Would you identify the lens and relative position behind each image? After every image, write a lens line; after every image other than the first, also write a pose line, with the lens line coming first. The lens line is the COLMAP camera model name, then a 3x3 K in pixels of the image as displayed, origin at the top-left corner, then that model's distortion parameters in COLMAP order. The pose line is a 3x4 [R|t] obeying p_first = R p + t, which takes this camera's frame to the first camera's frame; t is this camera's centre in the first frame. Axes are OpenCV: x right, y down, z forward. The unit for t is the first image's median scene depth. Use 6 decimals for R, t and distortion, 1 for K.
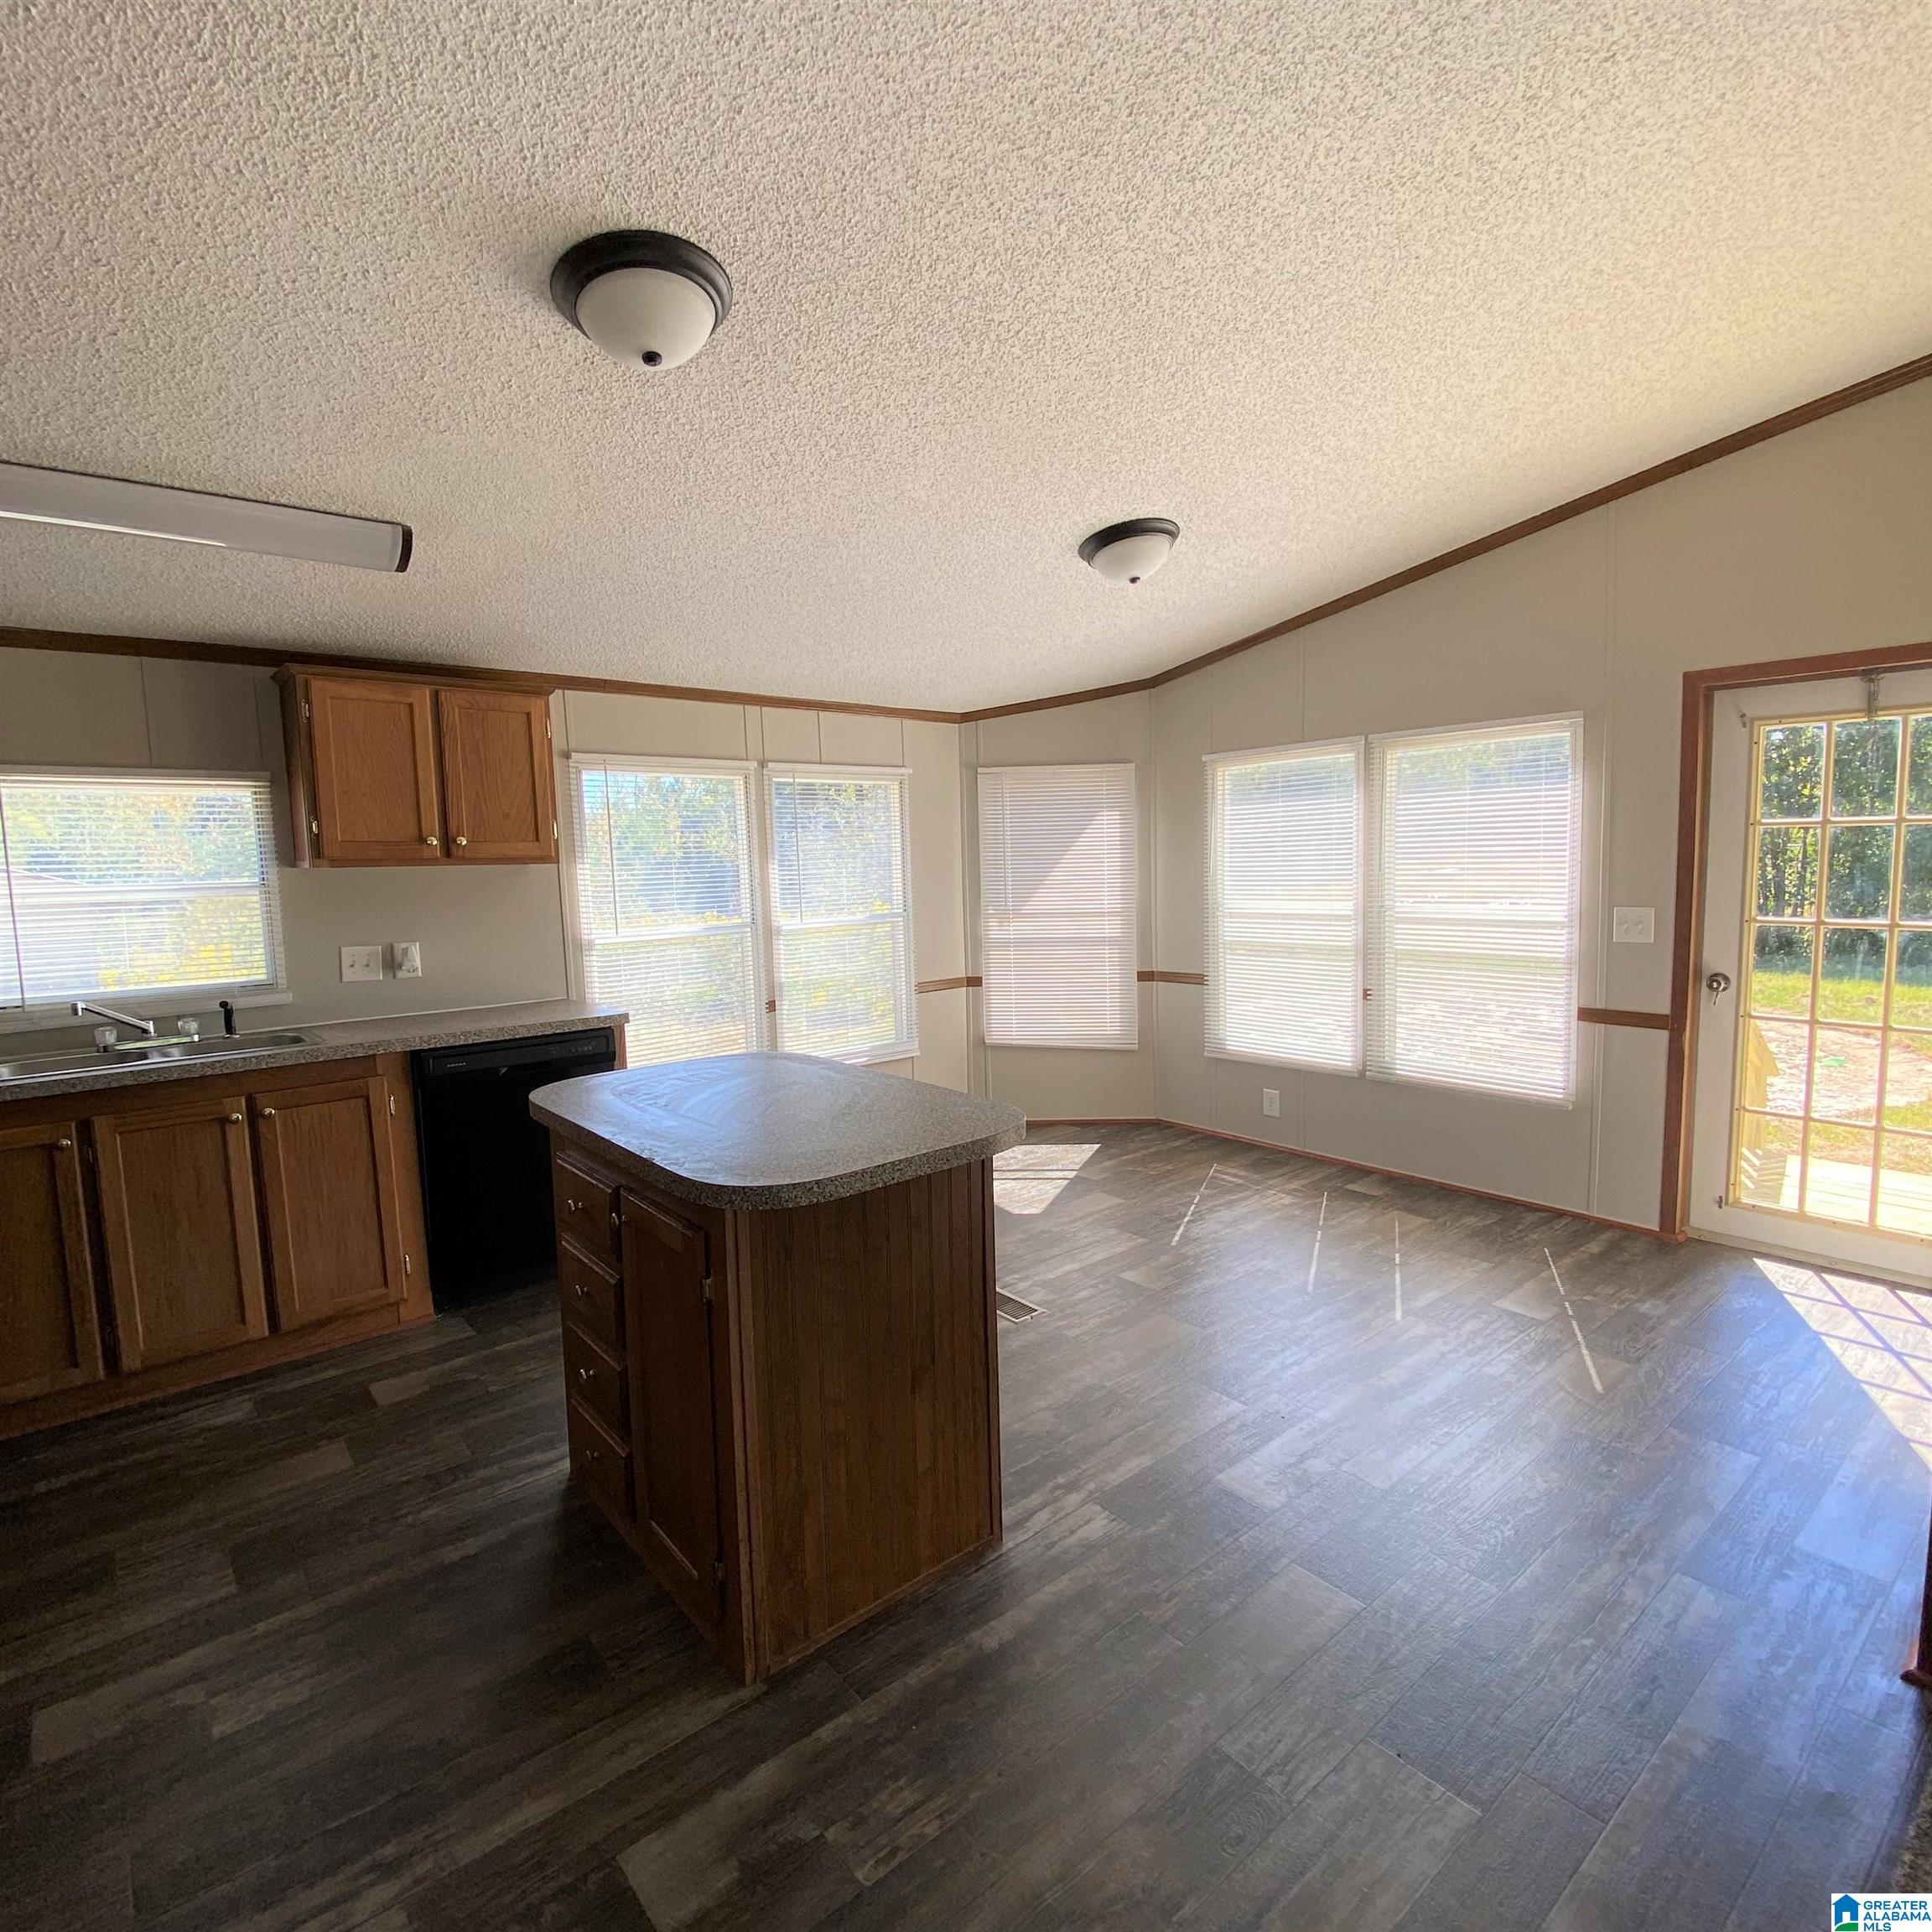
lens RADIAL K [[1058.4, 0, 974.1], [0, 1058.4, 967.0], [0, 0, 1]] dist [0.046236, -0.038952]
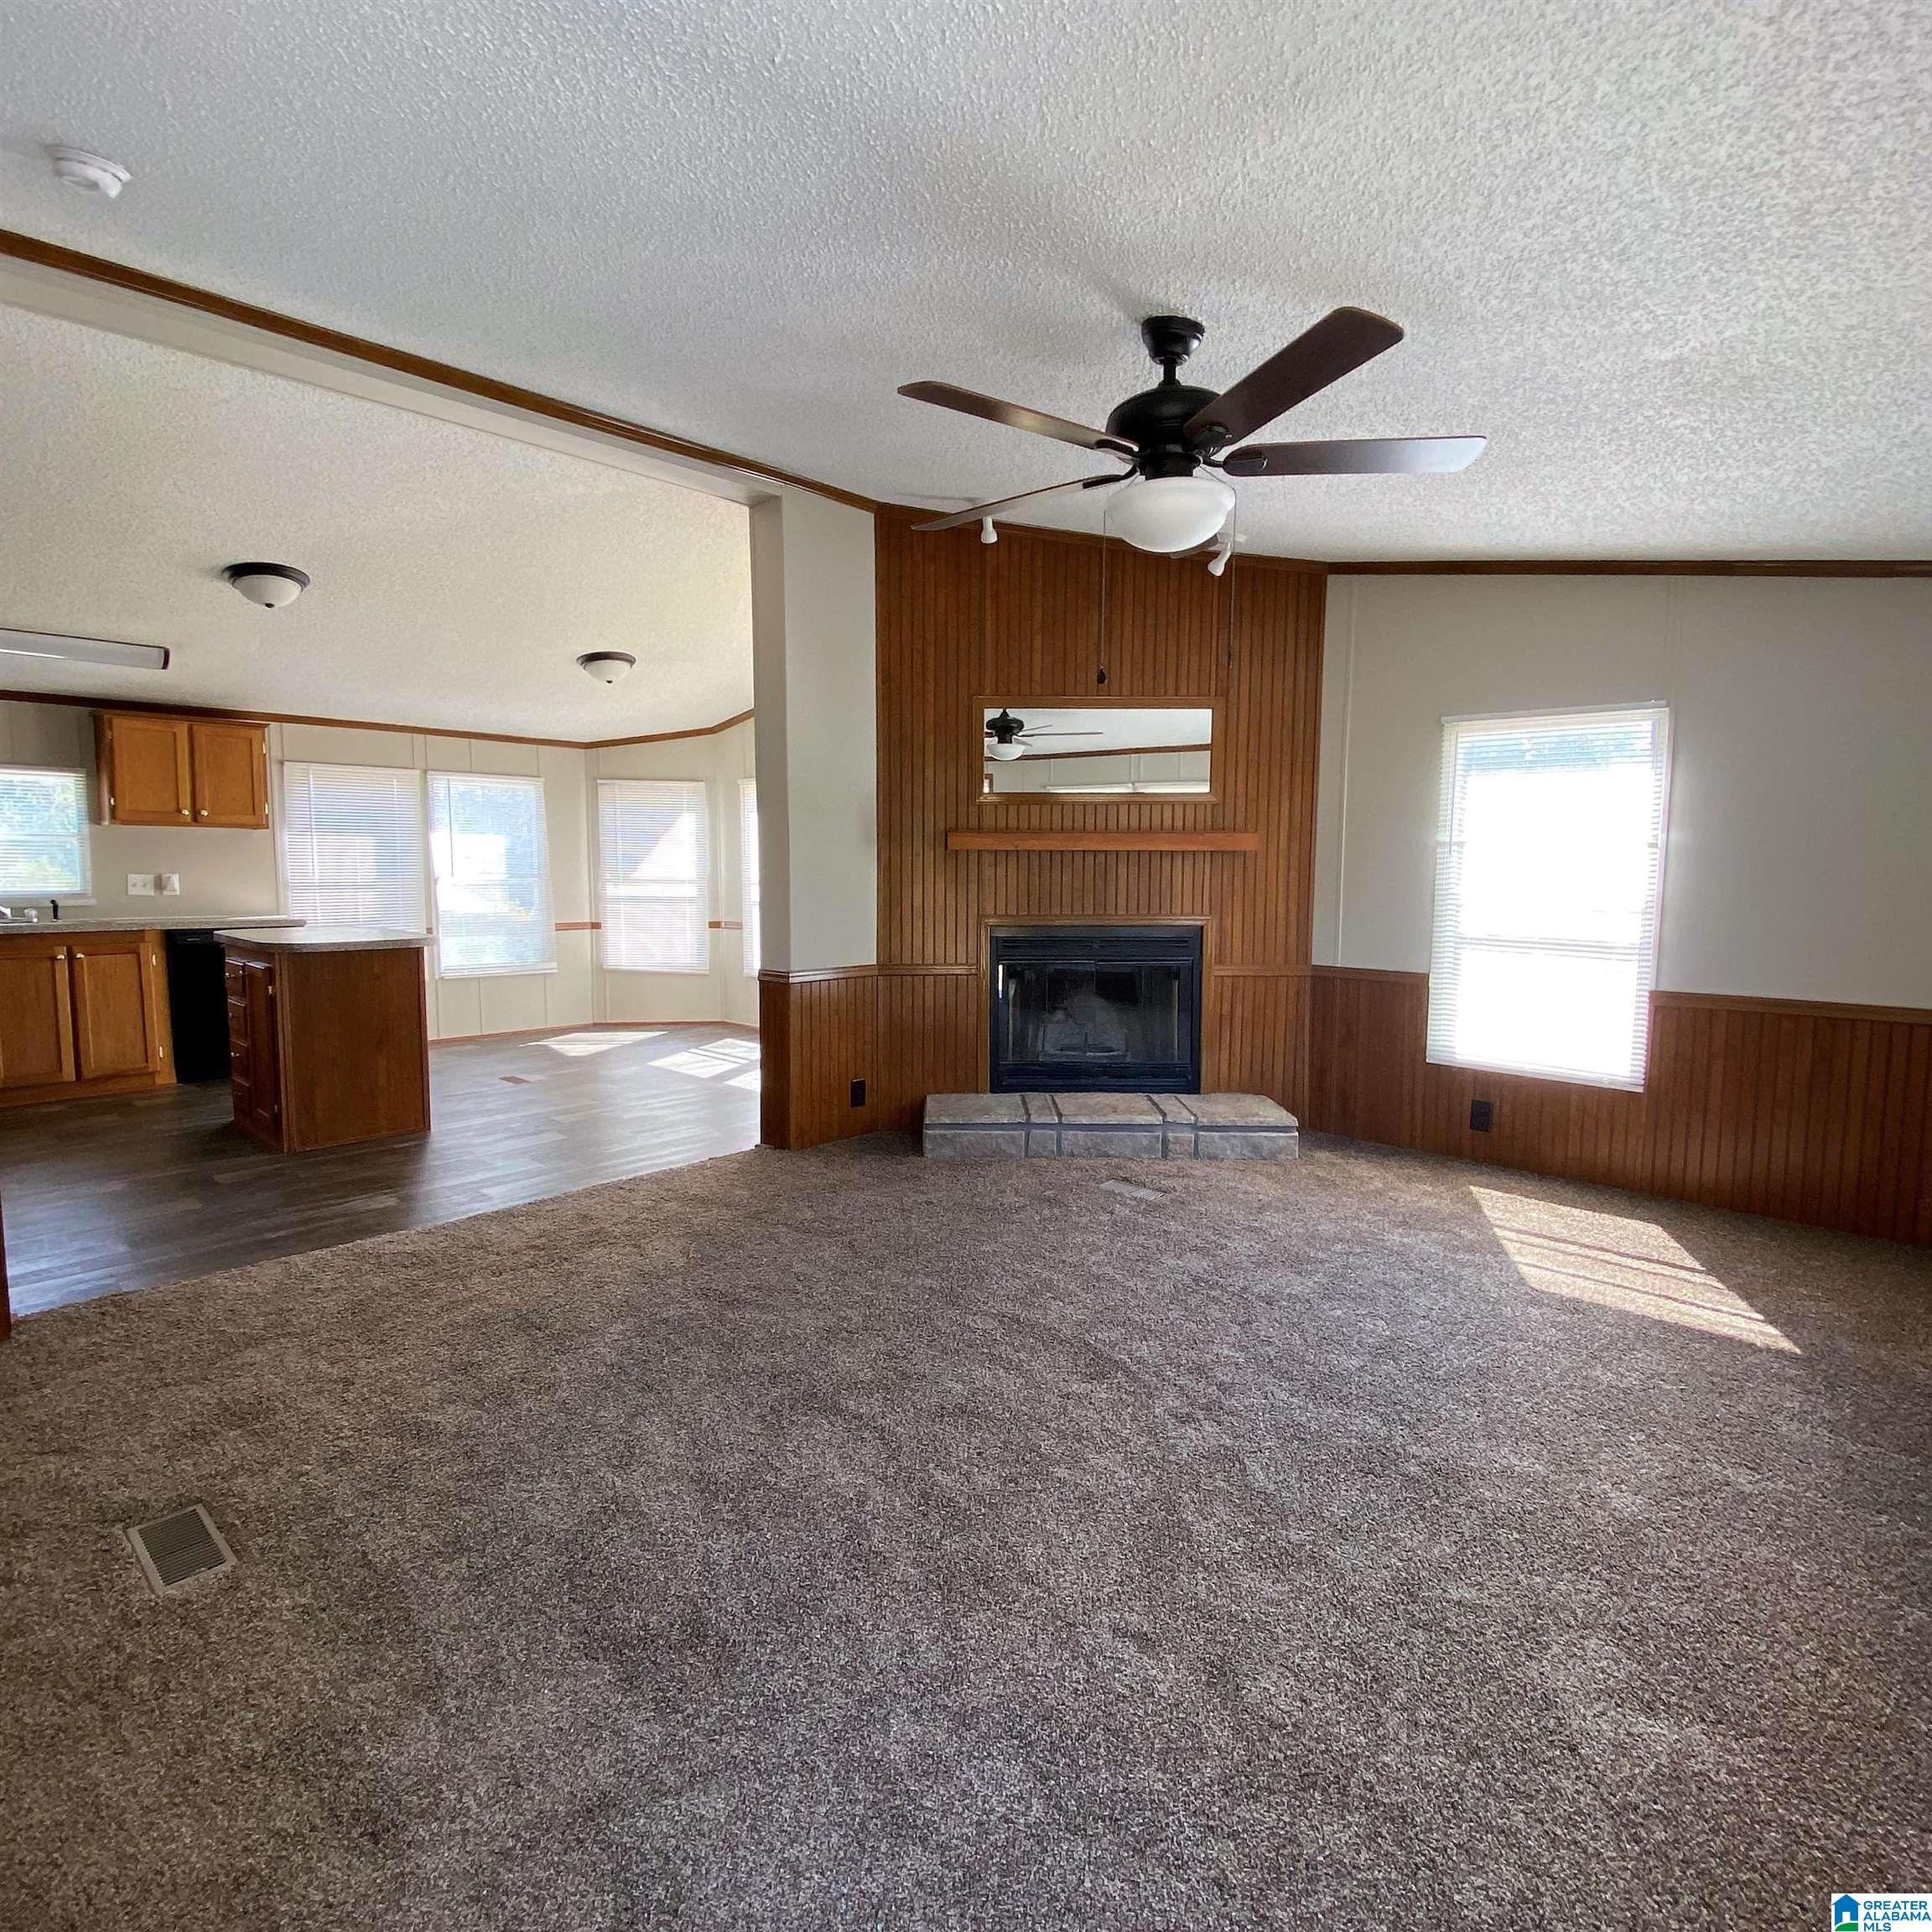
lens RADIAL K [[1099.2, 0, 966.0], [0, 1099.2, 966.0], [0, 0, 1]] dist [0.038513, -0.026563]
pose [[0.995122, 0.024320, 0.095605, 0.566959], [-0.023121, 0.999640, -0.013625, 0.122665], [-0.095901, 0.011348, 0.995326, -0.883150]]
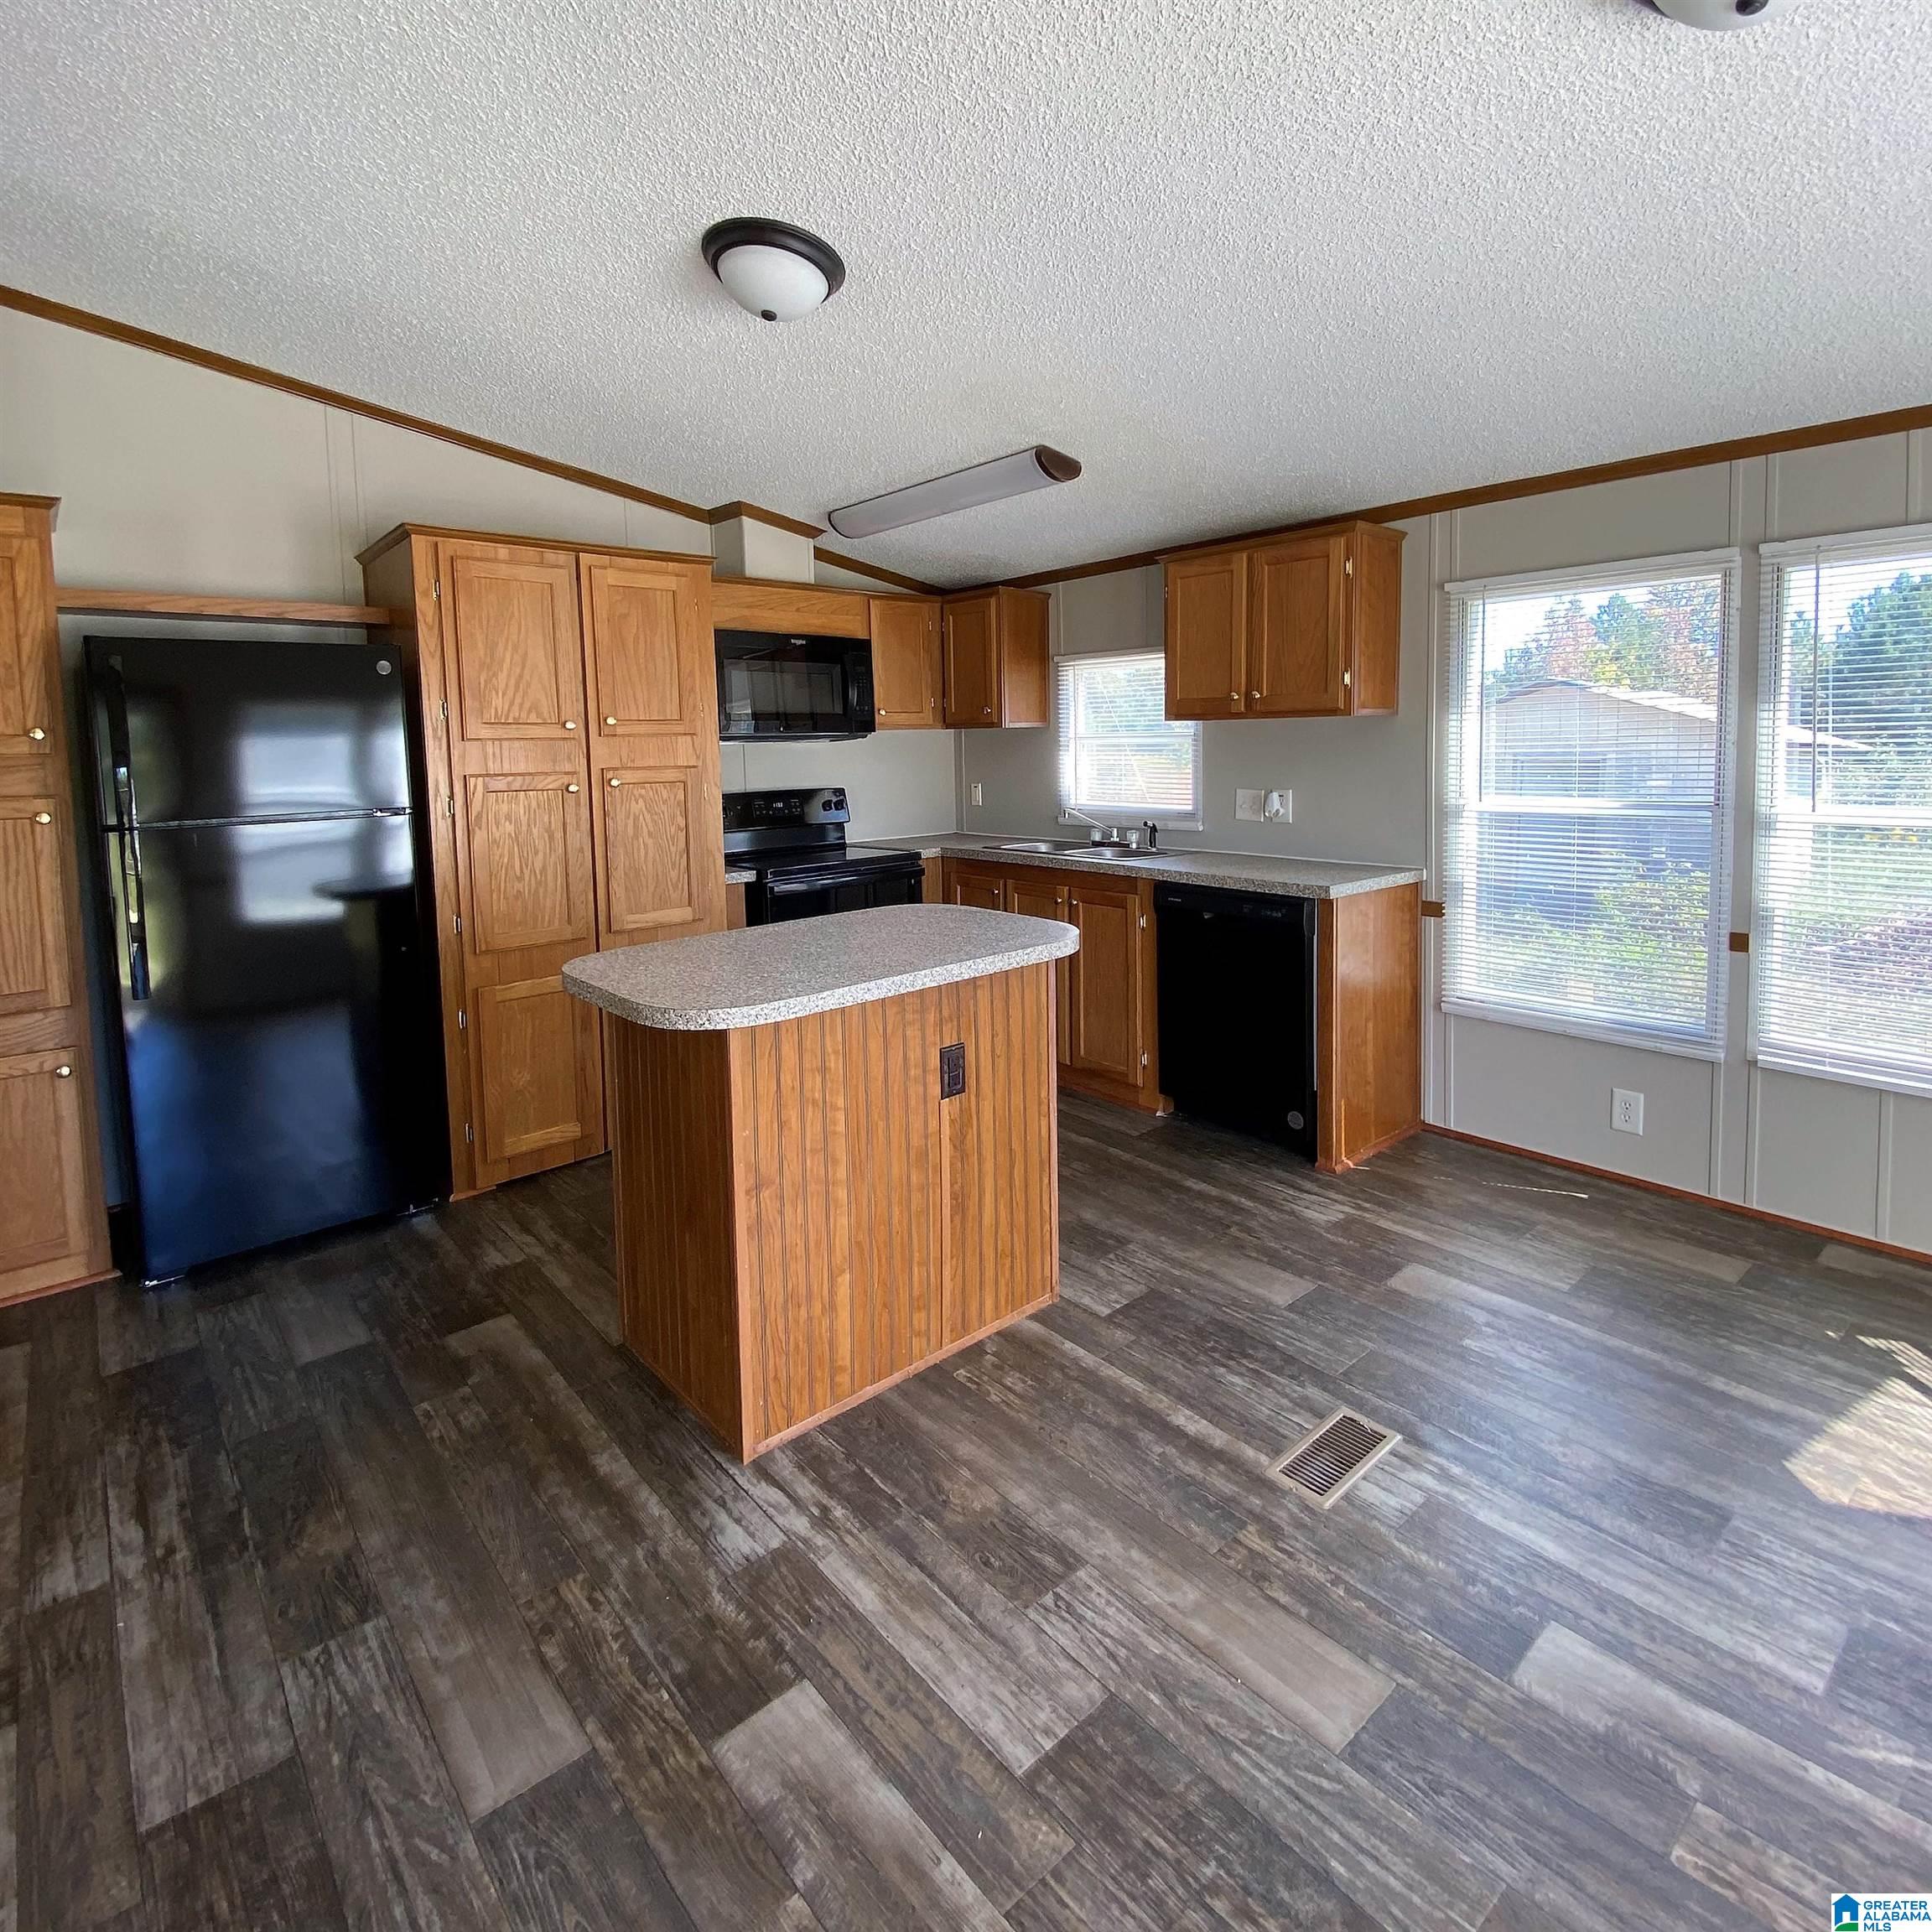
lens RADIAL K [[1059.1, 0, 960.9], [0, 1059.1, 818.2], [0, 0, 1]] dist [0.031009, -0.022713]
pose [[0.002155, 0.099298, -0.995055, 0.569322], [-0.083567, 0.991595, 0.098772, -0.078860], [0.996500, 0.082941, 0.010435, 0.725742]]
